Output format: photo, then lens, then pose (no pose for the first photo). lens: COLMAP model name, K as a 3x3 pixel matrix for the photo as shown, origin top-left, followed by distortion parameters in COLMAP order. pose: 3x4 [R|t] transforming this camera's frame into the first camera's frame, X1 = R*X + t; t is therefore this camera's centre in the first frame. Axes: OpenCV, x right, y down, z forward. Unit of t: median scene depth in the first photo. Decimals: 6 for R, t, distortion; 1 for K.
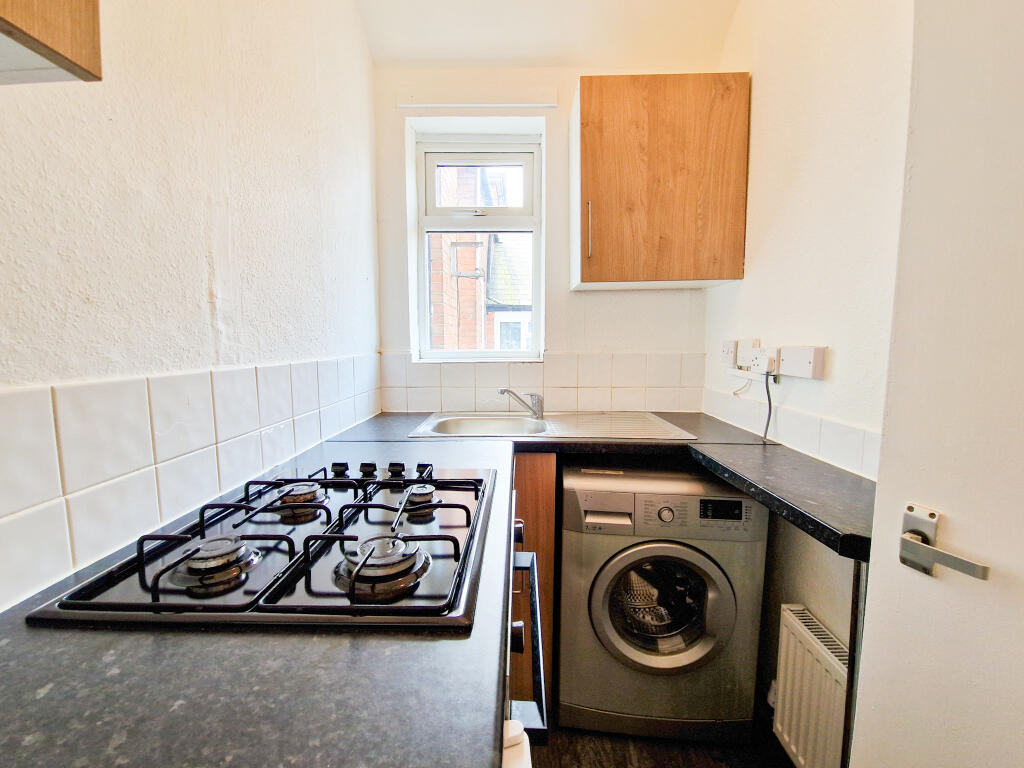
lens RADIAL K [[435.7, 0, 518.2], [0, 435.7, 381.8], [0, 0, 1]] dist [0.000425, -0.005231]
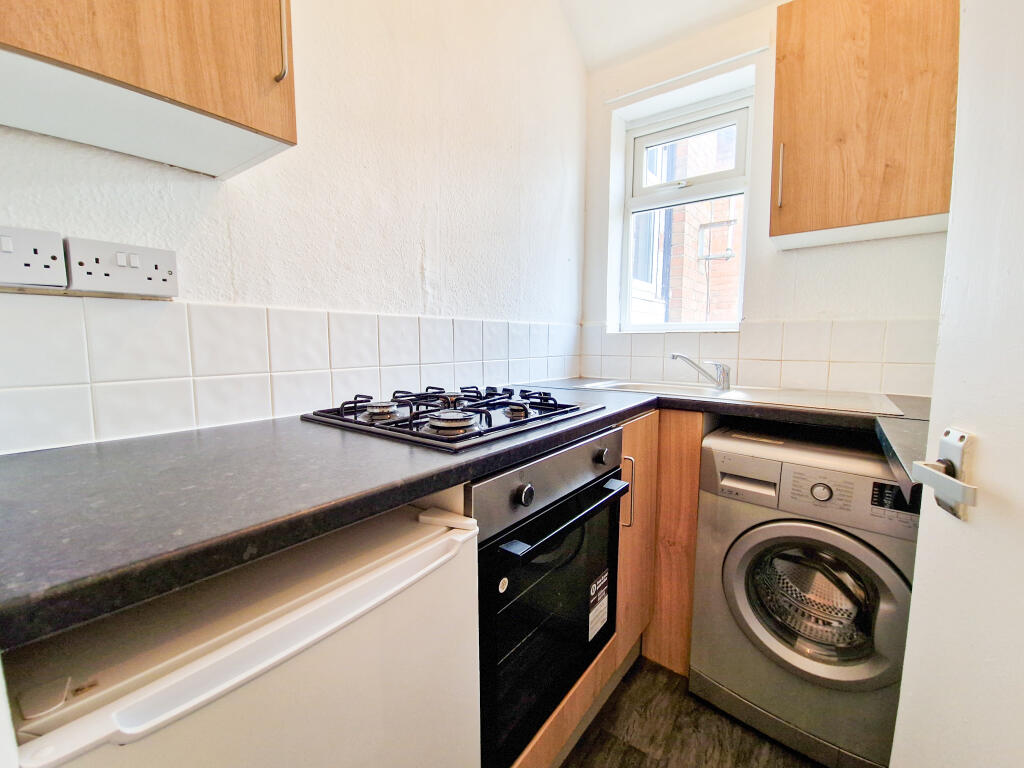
lens RADIAL K [[435.7, 0, 518.2], [0, 435.7, 381.8], [0, 0, 1]] dist [0.000425, -0.005231]
pose [[0.807233, 0.056024, -0.587568, 0.327646], [-0.056744, 0.998240, 0.017222, 0.102771], [0.587499, 0.019439, 0.808991, -0.031545]]
